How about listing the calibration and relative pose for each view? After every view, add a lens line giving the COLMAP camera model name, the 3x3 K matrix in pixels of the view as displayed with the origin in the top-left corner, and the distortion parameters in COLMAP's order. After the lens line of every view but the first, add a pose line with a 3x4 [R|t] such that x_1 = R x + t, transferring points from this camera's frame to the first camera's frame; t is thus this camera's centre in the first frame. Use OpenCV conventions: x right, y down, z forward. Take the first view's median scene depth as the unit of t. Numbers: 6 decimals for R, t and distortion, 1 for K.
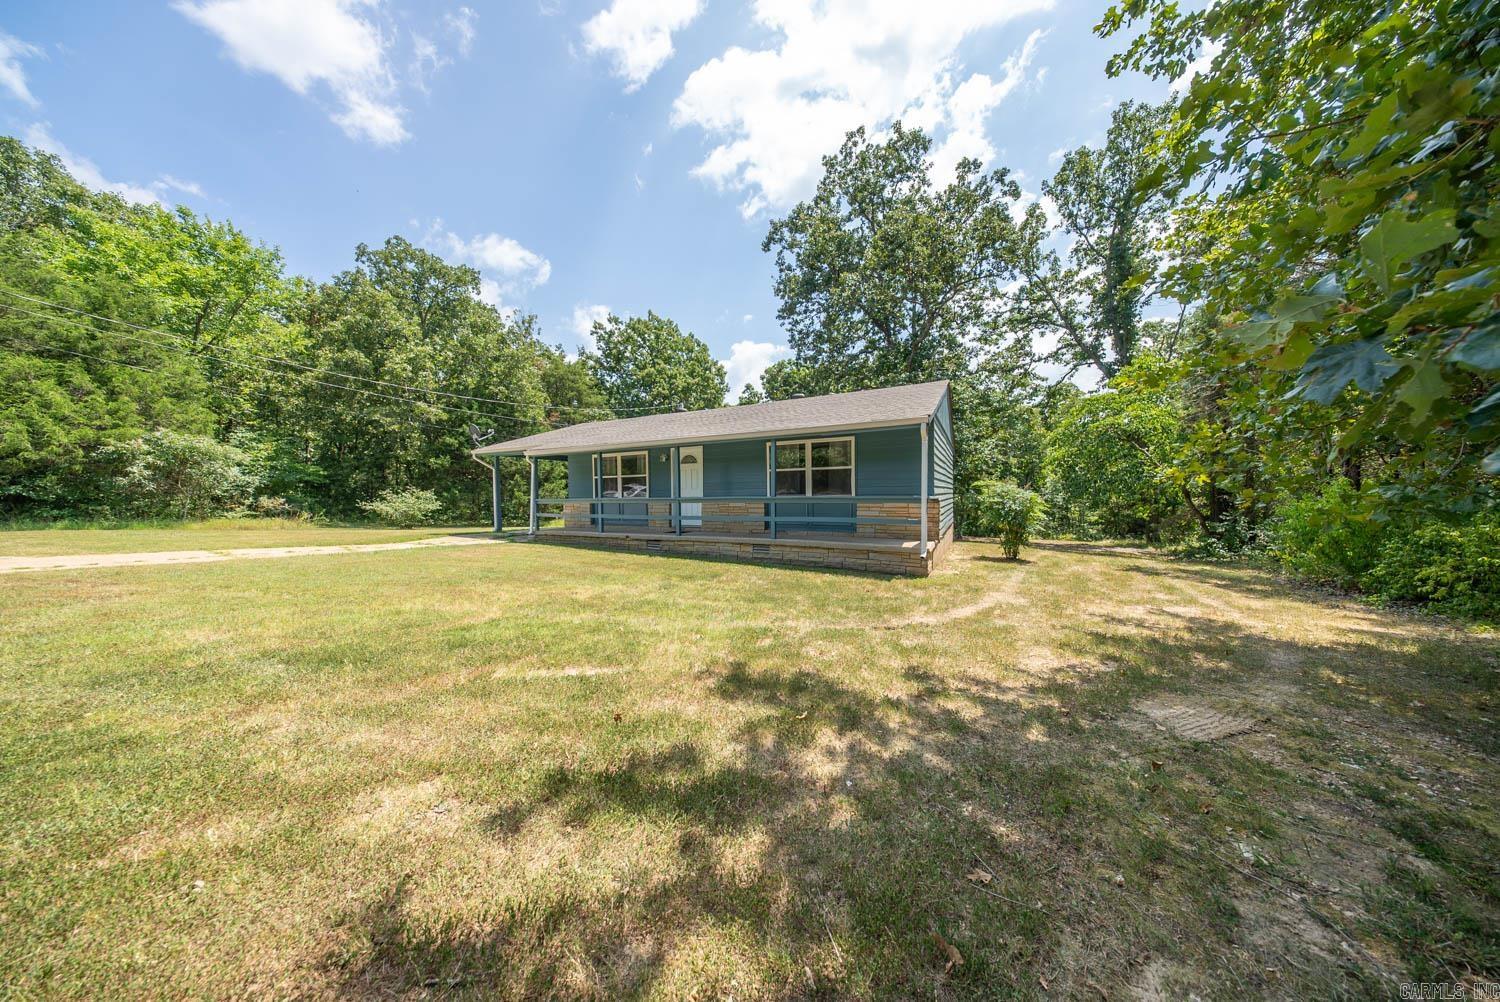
lens RADIAL K [[441.9, 0, 750.0], [0, 441.9, 501.0], [0, 0, 1]] dist [0.001043, -0.000047]
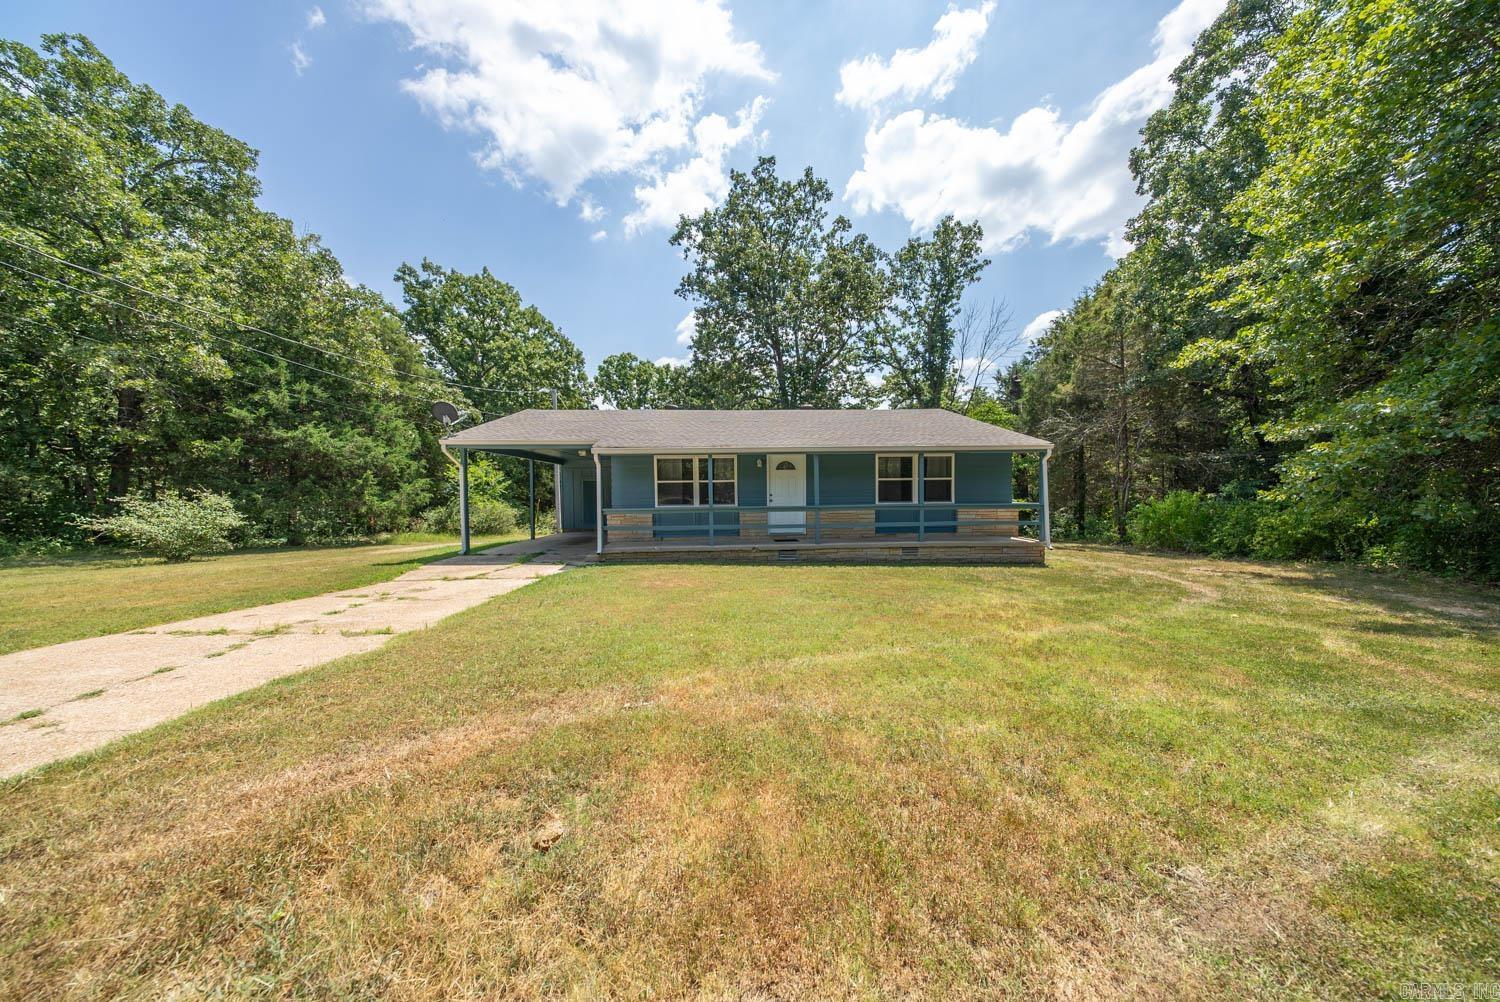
lens RADIAL K [[441.9, 0, 750.0], [0, 441.9, 501.0], [0, 0, 1]] dist [0.001043, -0.000047]
pose [[0.860650, -0.010297, 0.509093, -0.417929], [0.007011, 0.999940, 0.008374, -0.015411], [-0.509149, -0.003638, 0.860671, 0.106850]]
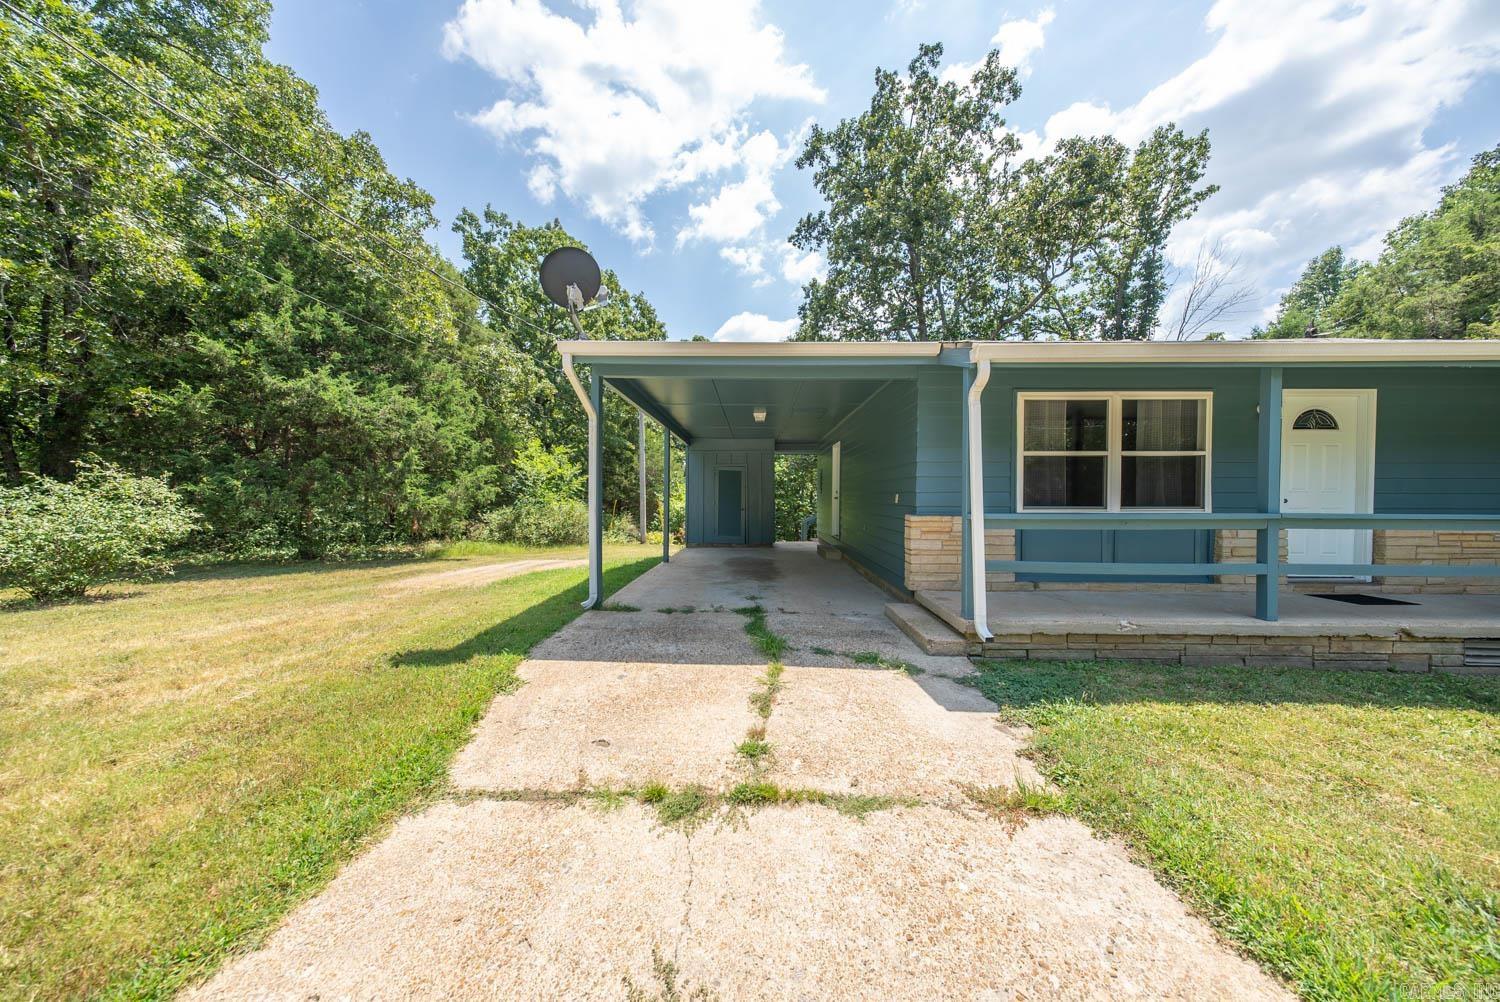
lens RADIAL K [[441.9, 0, 750.0], [0, 441.9, 501.0], [0, 0, 1]] dist [0.001043, -0.000047]
pose [[0.895372, 0.009209, 0.445223, -0.478540], [-0.007843, 0.999957, -0.004910, -0.007279], [-0.445250, 0.000904, 0.895406, 0.503168]]
